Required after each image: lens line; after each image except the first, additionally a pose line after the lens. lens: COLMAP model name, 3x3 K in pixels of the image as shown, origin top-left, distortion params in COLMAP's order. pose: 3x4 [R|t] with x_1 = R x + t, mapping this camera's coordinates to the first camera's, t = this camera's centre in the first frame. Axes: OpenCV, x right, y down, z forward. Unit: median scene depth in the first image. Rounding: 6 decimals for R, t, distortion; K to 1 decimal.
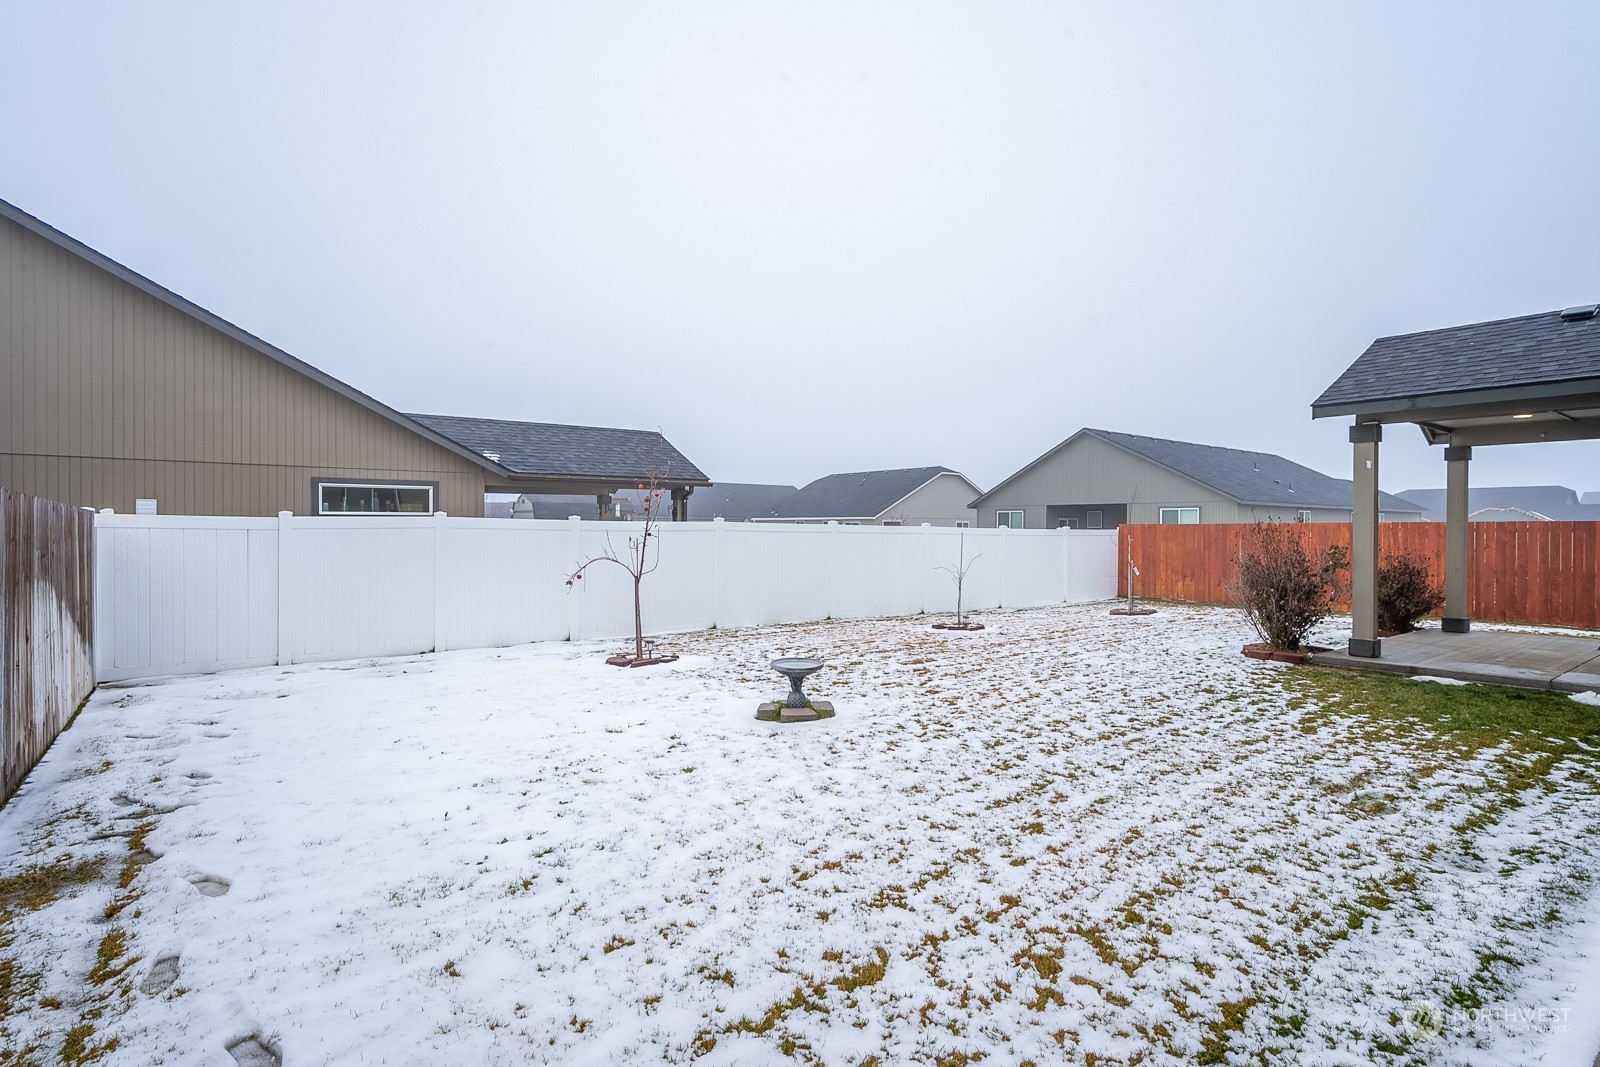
lens RADIAL K [[776.5, 0, 800.0], [0, 776.5, 533.5], [0, 0, 1]] dist [-0.001564, -0.000222]
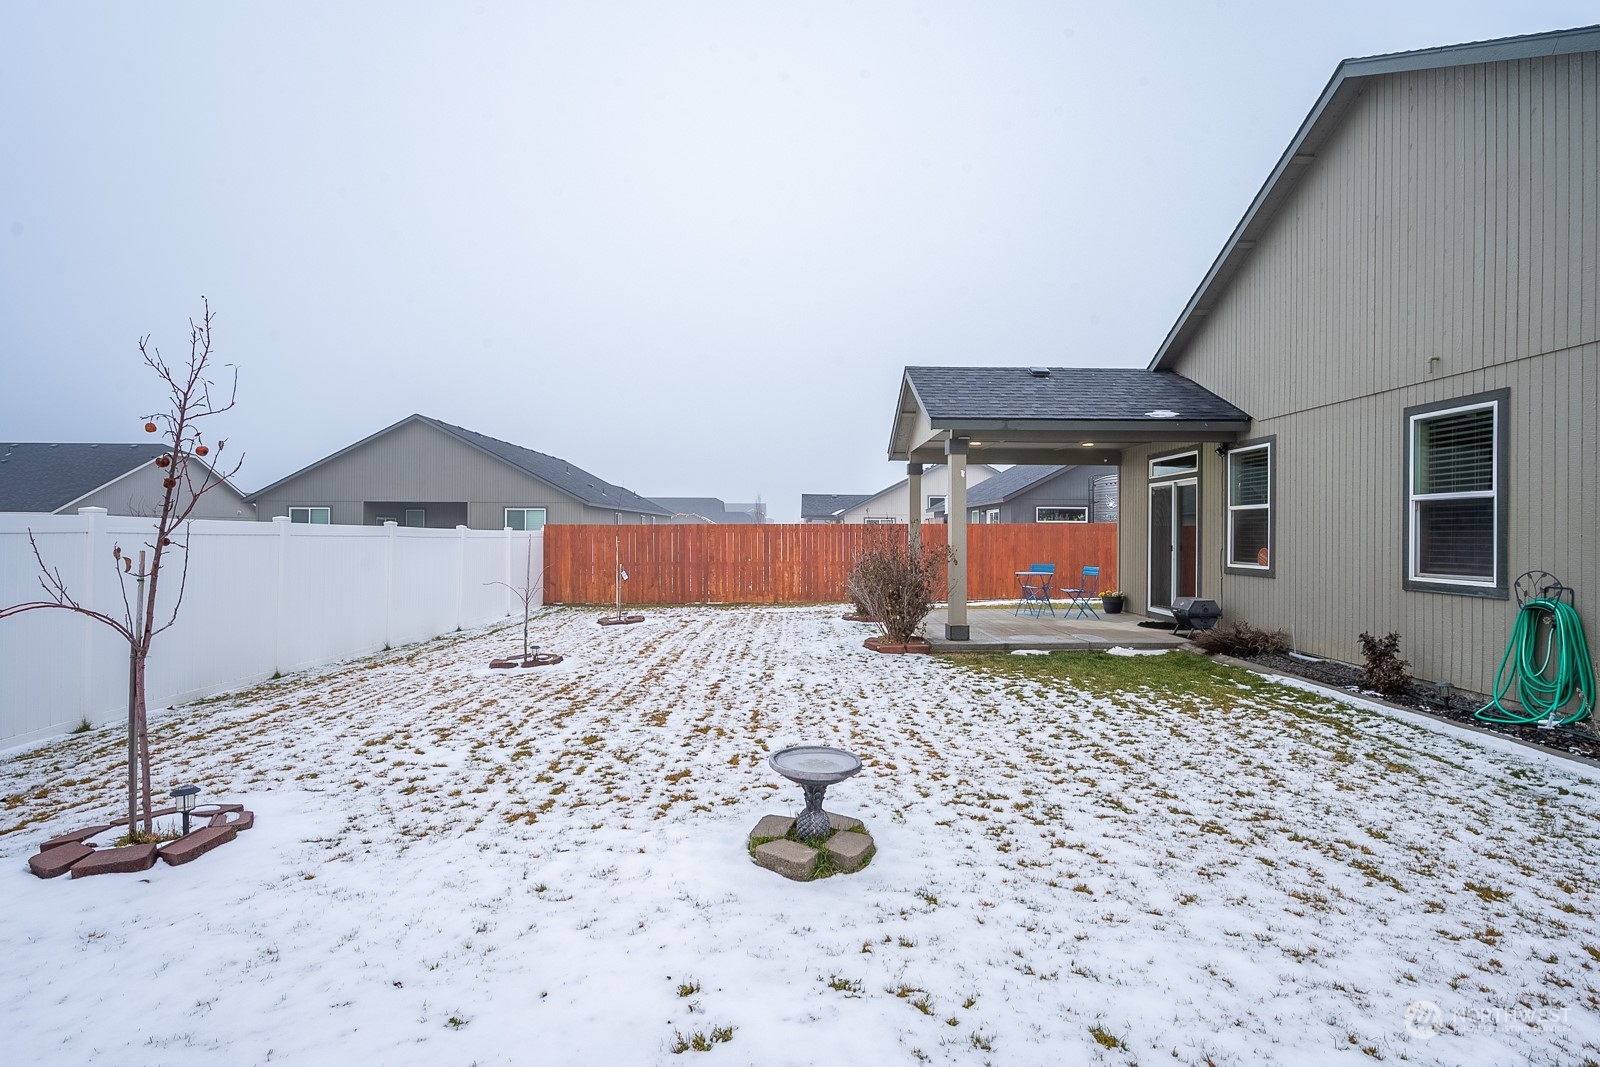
lens RADIAL K [[794.9, 0, 799.8], [0, 794.9, 529.9], [0, 0, 1]] dist [-0.001435, 0.000333]
pose [[0.595230, -0.000432, 0.803555, -0.625199], [0.005484, 0.999979, -0.003525, -0.003800], [-0.803537, 0.006505, 0.595220, 0.838813]]
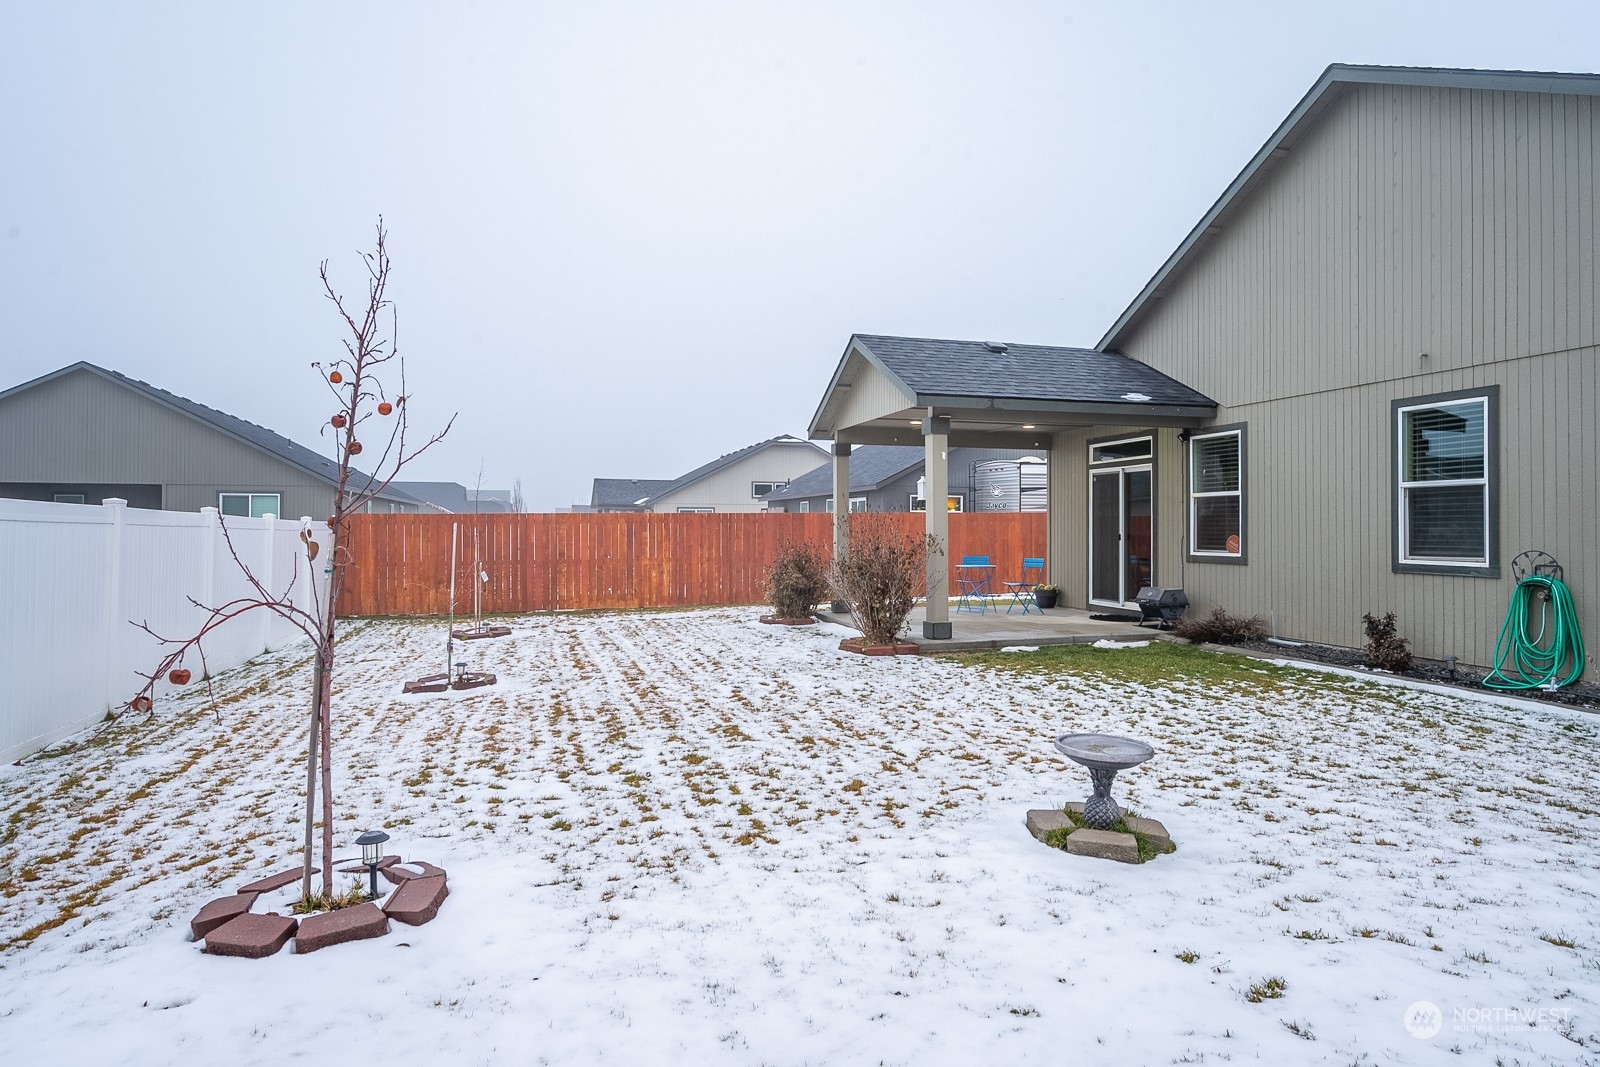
lens RADIAL K [[957.1, 0, 799.9], [0, 957.1, 511.9], [0, 0, 1]] dist [-0.001829, 0.000478]
pose [[0.363181, 0.009971, 0.931665, -0.939778], [0.008235, 0.999869, -0.013911, 0.006893], [-0.931682, 0.012725, 0.363051, 1.217822]]
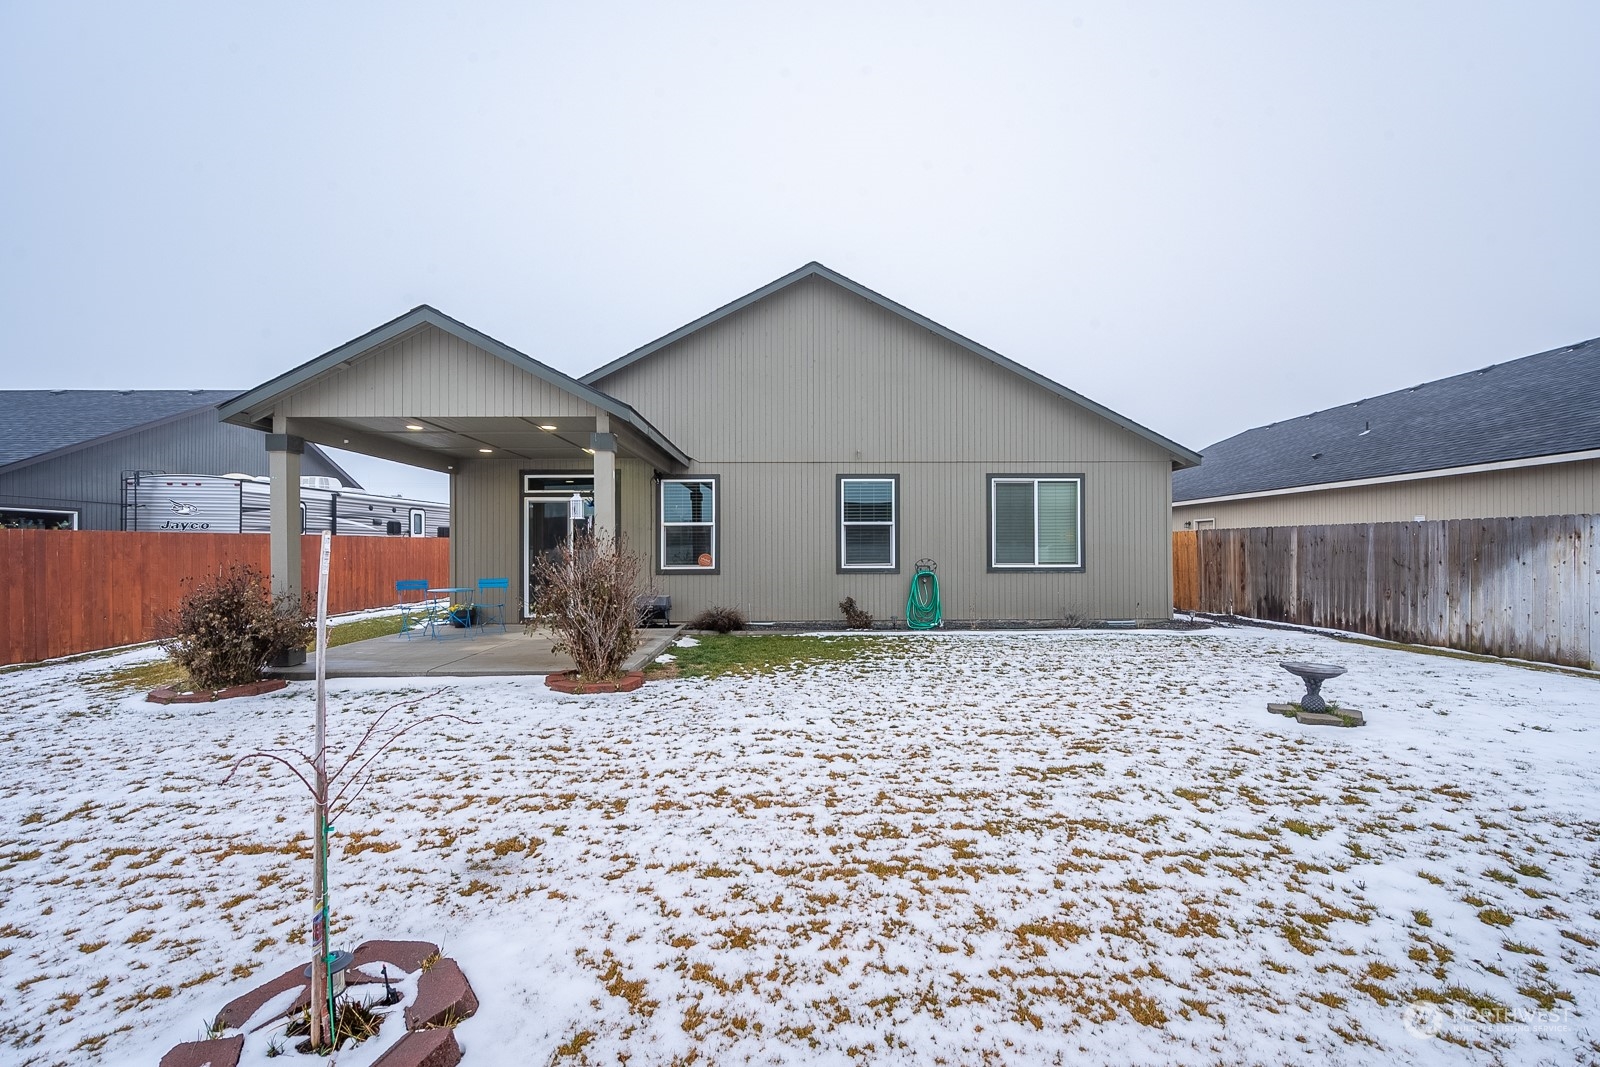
lens RADIAL K [[636.2, 0, 801.5], [0, 636.2, 547.3], [0, 0, 1]] dist [-0.003183, -0.000215]
pose [[-0.807580, 0.000311, 0.589758, 0.058142], [0.004607, 0.999973, 0.005782, 0.006611], [-0.589740, 0.007386, -0.807560, 2.630878]]
